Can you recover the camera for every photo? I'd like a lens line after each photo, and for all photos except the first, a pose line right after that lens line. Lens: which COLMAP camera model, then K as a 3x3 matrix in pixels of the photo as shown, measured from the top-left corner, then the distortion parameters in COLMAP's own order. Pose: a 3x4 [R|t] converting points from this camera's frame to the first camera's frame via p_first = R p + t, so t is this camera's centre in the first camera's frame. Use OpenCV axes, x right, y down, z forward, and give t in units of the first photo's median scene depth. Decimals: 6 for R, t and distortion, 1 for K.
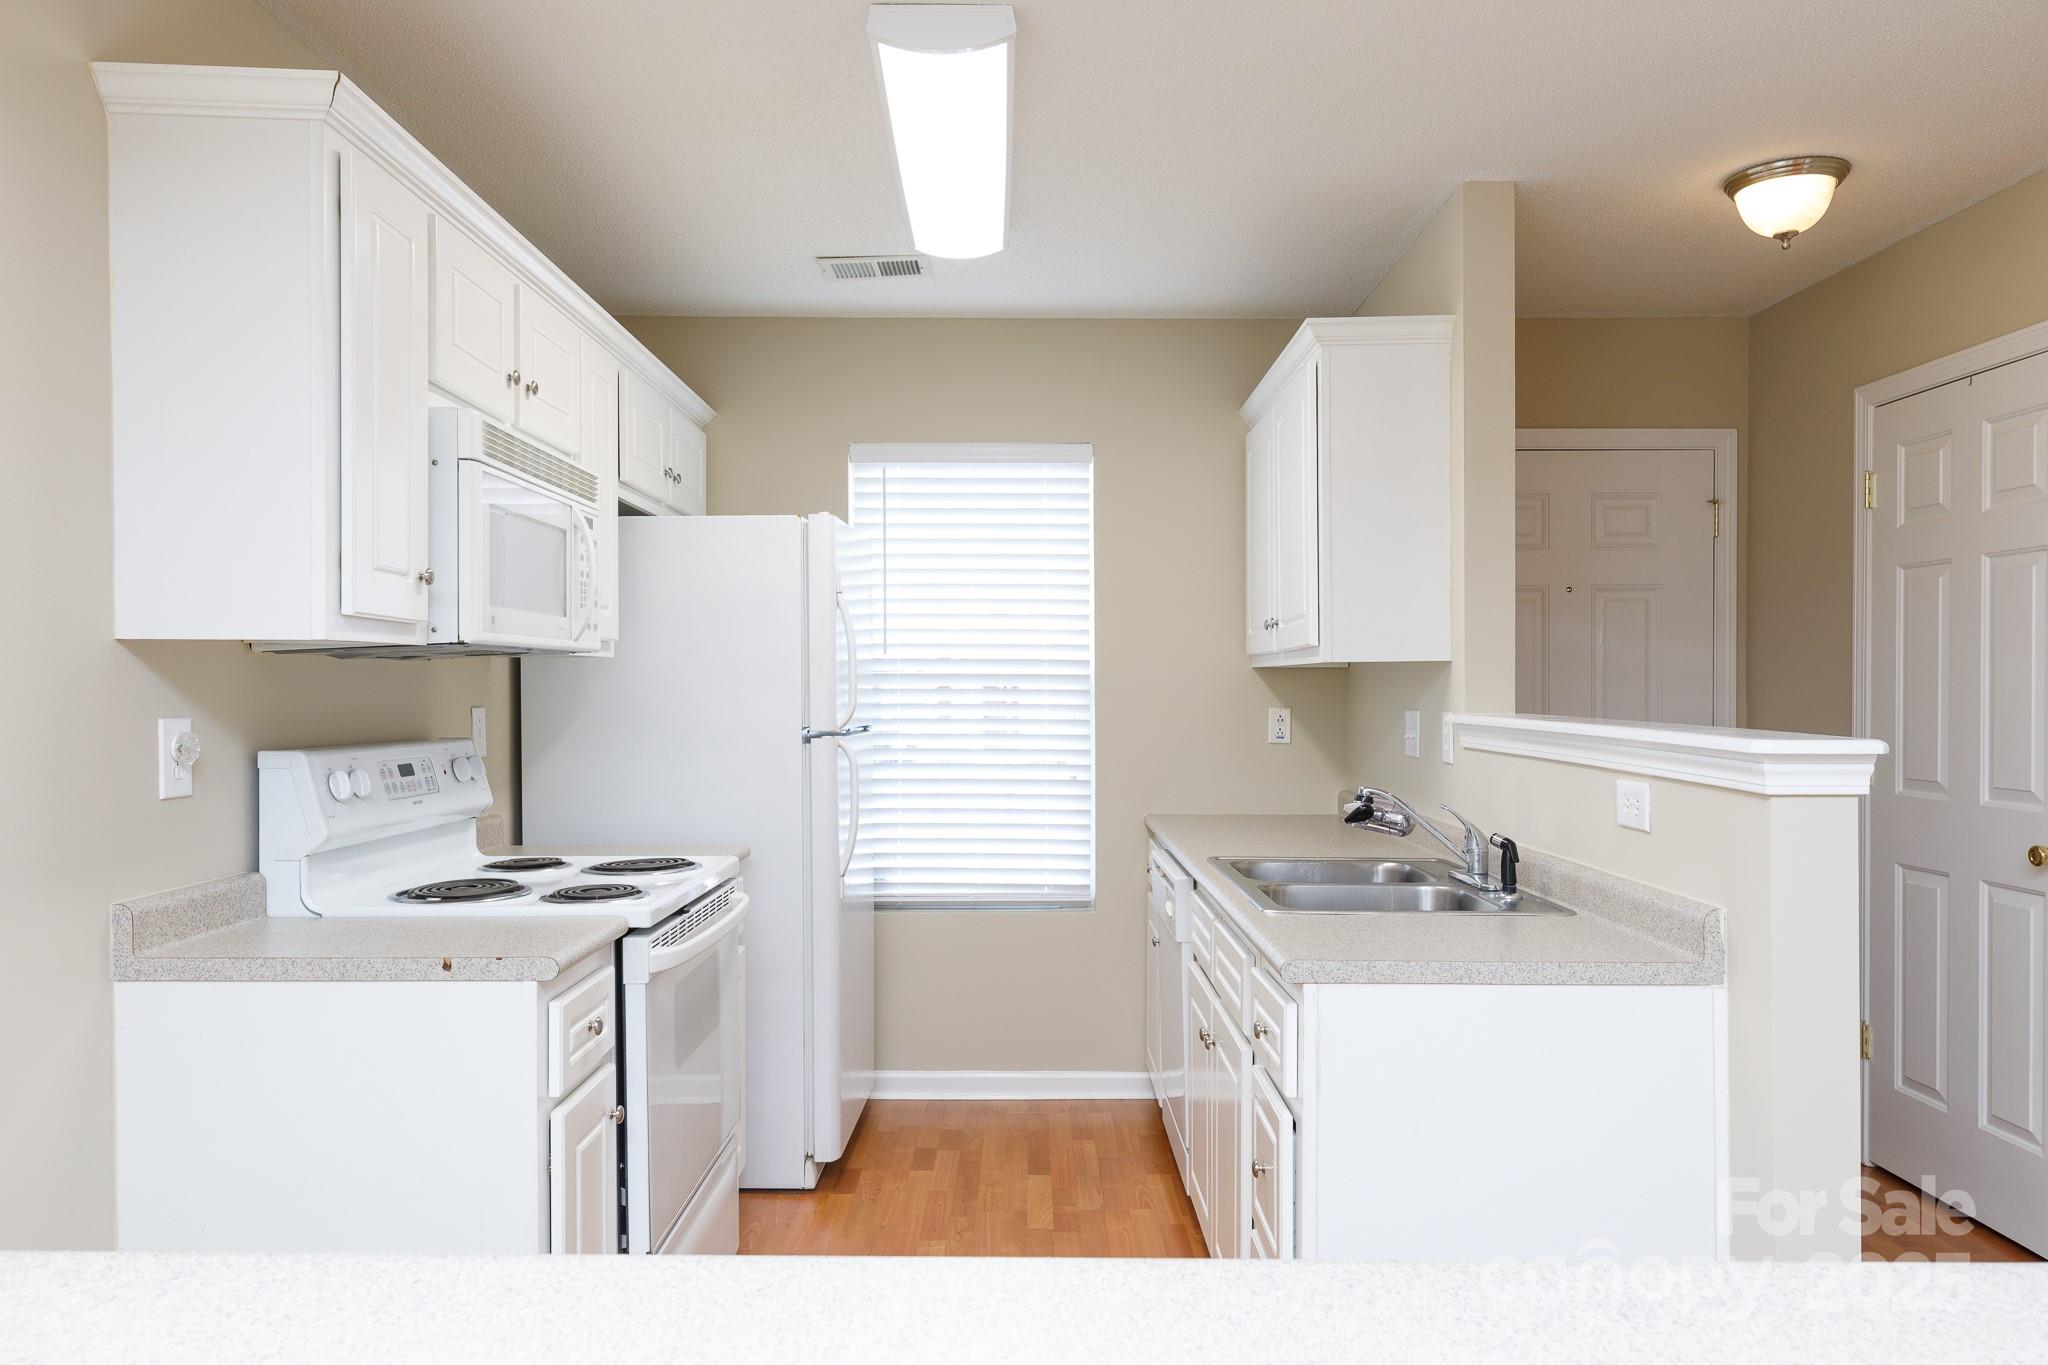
lens RADIAL K [[1431.6, 0, 1027.9], [0, 1431.6, 722.7], [0, 0, 1]] dist [-0.001110, 0.000158]
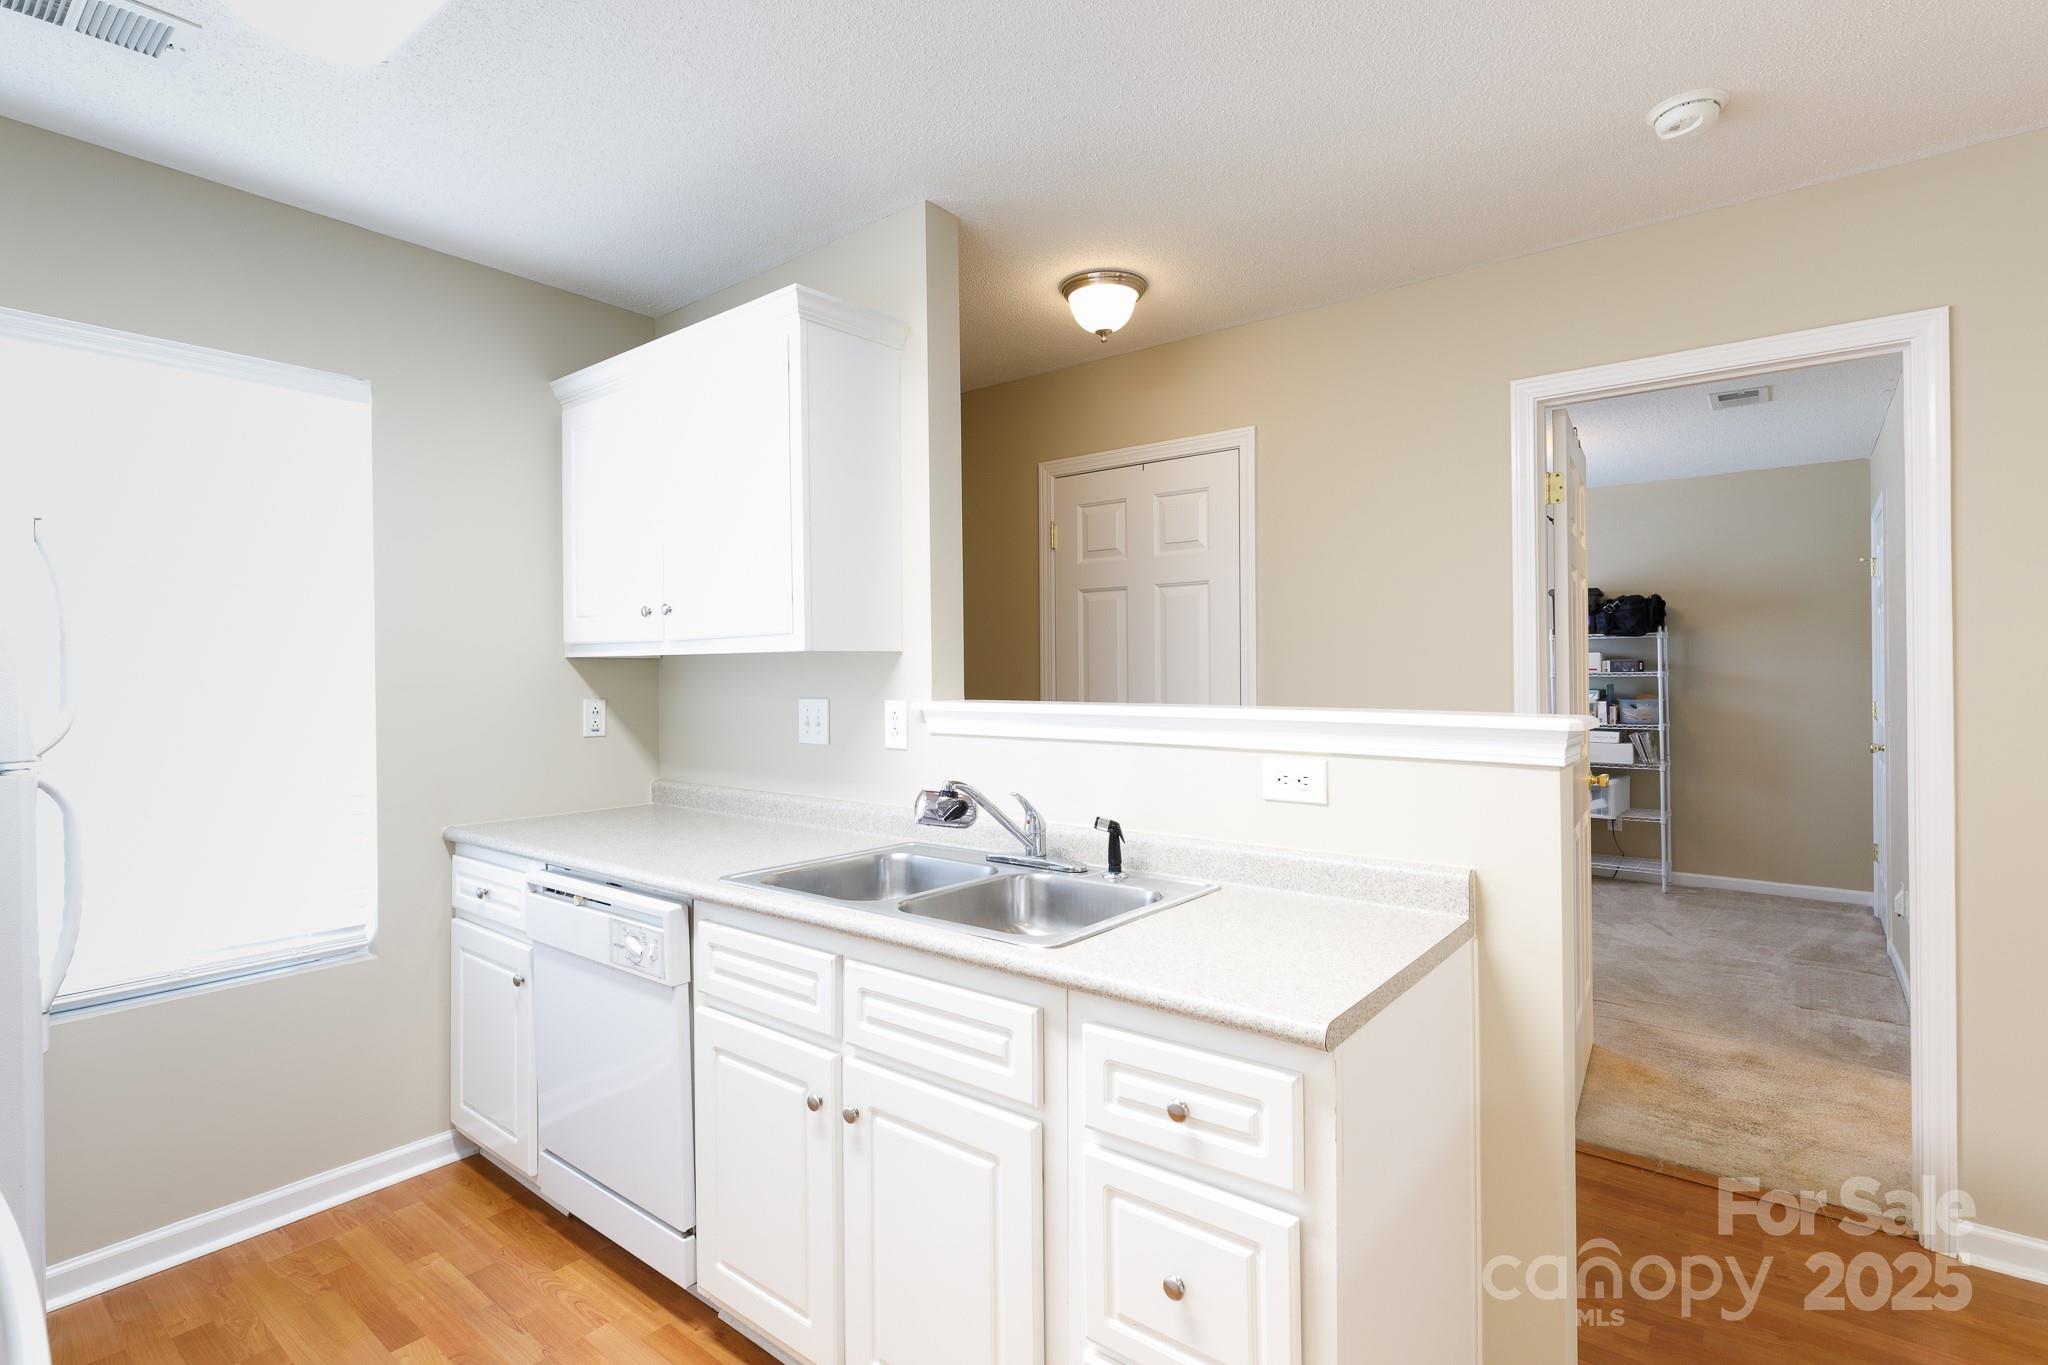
lens RADIAL K [[974.0, 0, 1027.7], [0, 974.0, 674.7], [0, 0, 1]] dist [0.000429, 0.000049]
pose [[0.625349, -0.003168, 0.780339, -0.199298], [0.025985, 0.999522, -0.016766, -0.011186], [-0.779912, 0.030762, 0.625132, 0.470102]]
